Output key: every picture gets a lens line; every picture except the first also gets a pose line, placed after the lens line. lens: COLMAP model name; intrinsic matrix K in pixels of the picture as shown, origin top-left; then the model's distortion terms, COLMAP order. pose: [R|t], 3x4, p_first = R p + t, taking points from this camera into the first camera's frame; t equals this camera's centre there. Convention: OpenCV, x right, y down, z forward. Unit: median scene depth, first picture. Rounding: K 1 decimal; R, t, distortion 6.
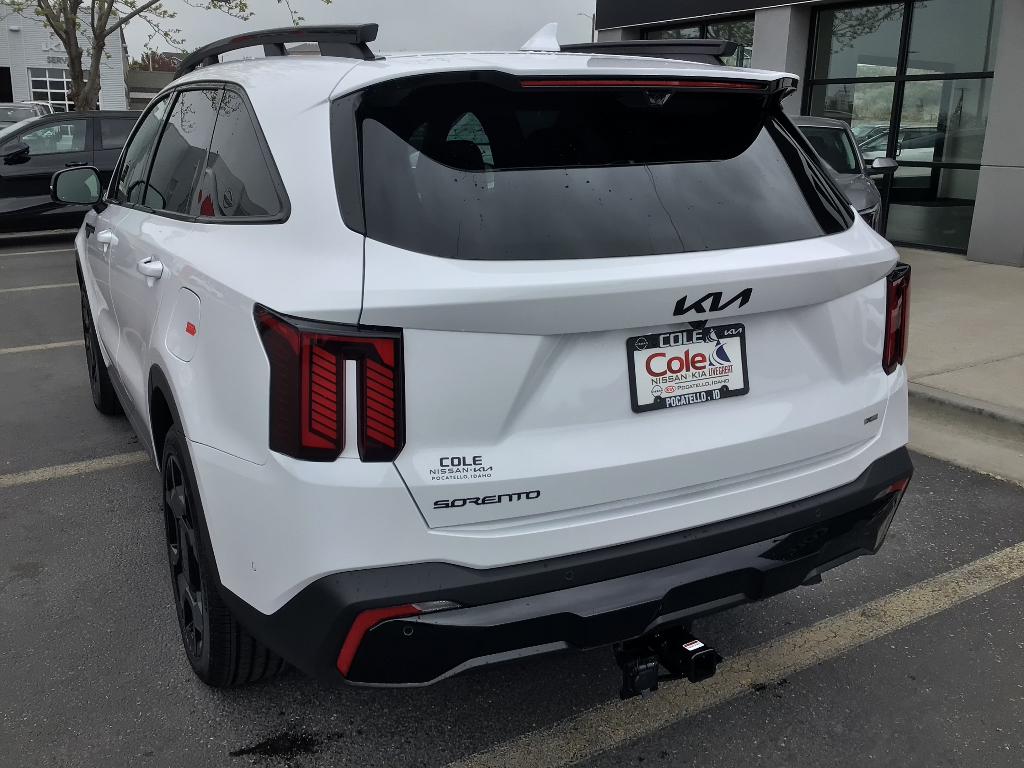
lens RADIAL K [[922.9, 0, 509.1], [0, 922.9, 381.2], [0, 0, 1]] dist [0.011706, -0.023870]
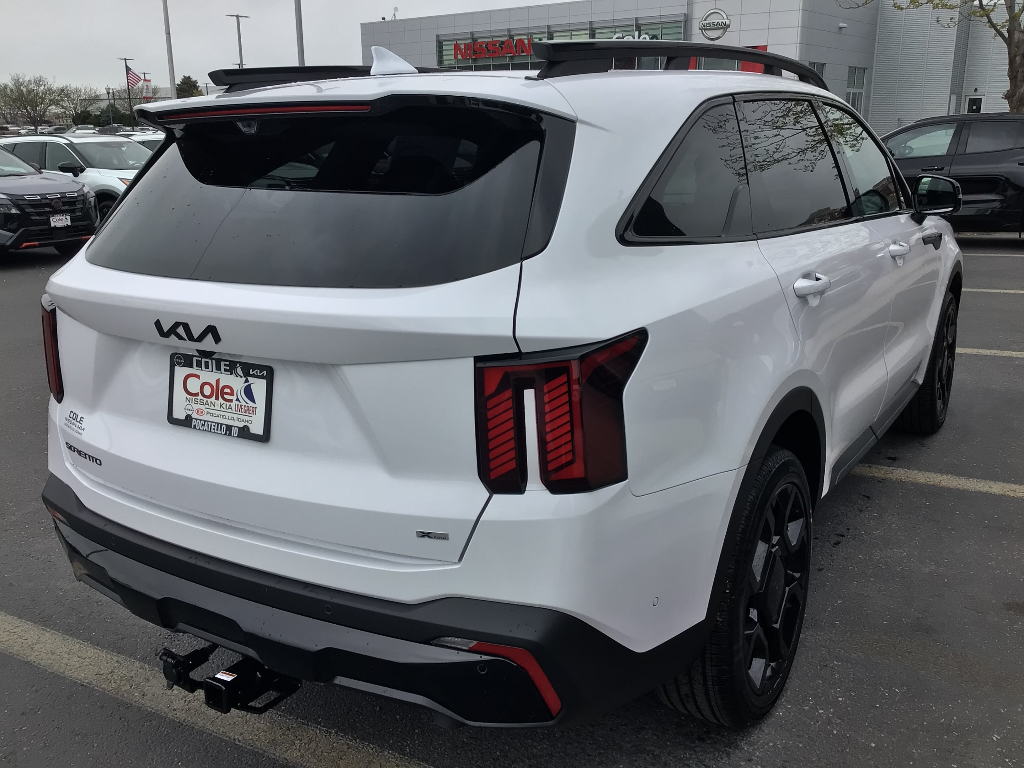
lens RADIAL K [[922.9, 0, 506.5], [0, 922.9, 373.5], [0, 0, 1]] dist [0.011706, -0.023870]
pose [[0.505662, 0.196434, -0.840071, 1.174270], [-0.204499, 0.973274, 0.104488, -0.204939], [0.838145, 0.118958, 0.532318, 0.721714]]
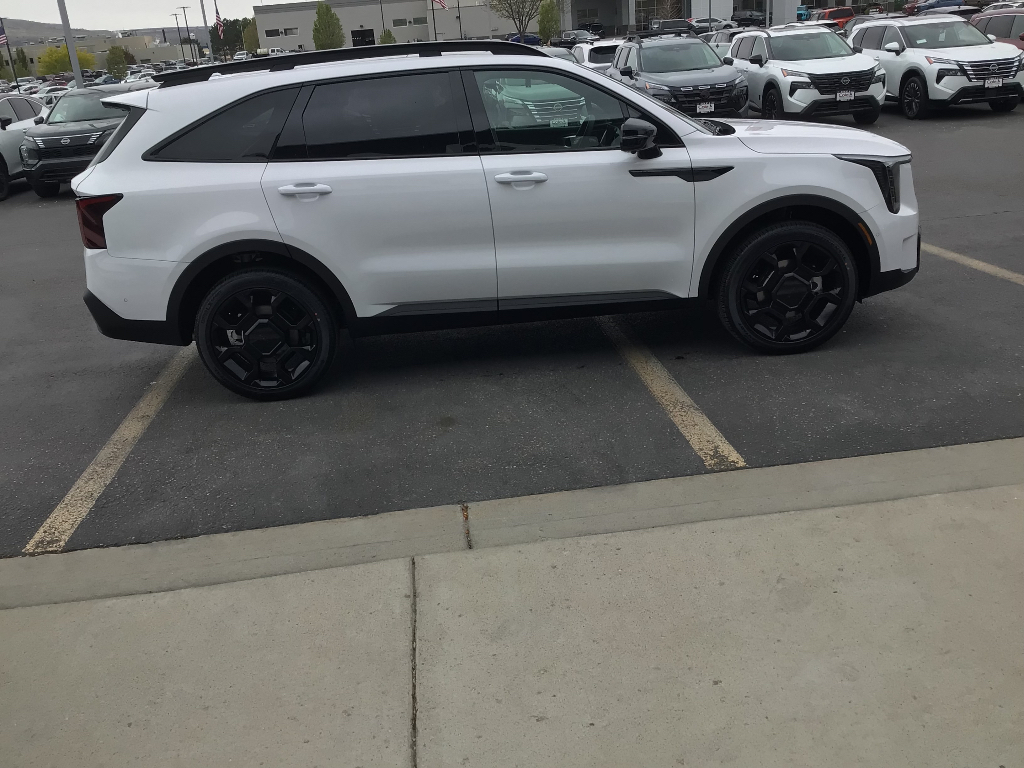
lens RADIAL K [[922.9, 0, 513.6], [0, 922.9, 383.6], [0, 0, 1]] dist [0.011706, -0.023870]
pose [[-0.416970, 0.330911, -0.846542, 2.243694], [-0.163117, 0.889007, 0.427855, -0.936862], [0.894164, 0.316488, -0.316712, 3.131853]]
